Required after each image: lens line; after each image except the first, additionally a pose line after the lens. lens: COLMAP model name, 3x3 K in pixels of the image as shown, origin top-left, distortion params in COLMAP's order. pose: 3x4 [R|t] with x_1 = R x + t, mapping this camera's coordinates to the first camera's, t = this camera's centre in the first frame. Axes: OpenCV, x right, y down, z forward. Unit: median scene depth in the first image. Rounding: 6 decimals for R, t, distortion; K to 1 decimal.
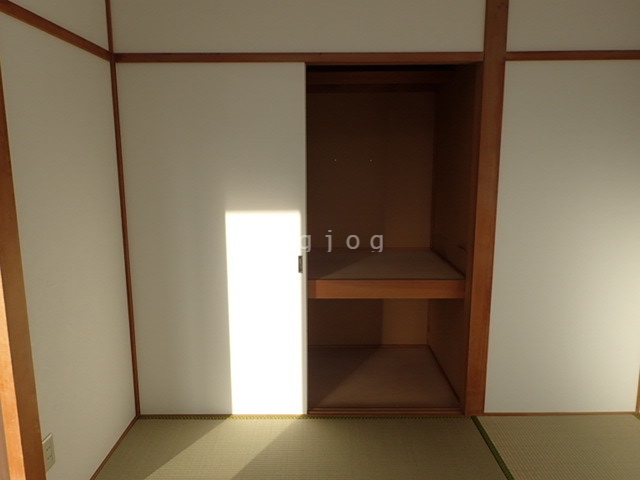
lens RADIAL K [[472.5, 0, 320.0], [0, 472.5, 240.0], [0, 0, 1]] dist [-0.000452, 0.001522]
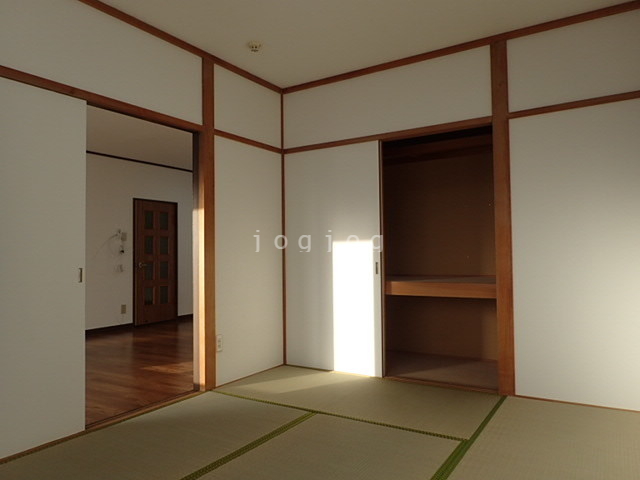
lens RADIAL K [[472.5, 0, 320.0], [0, 472.5, 240.0], [0, 0, 1]] dist [-0.000452, 0.001522]
pose [[0.846619, -0.023906, -0.531663, 0.627997], [-0.080844, 0.981621, -0.172874, 0.247516], [0.526024, 0.189340, 0.829126, -0.368840]]
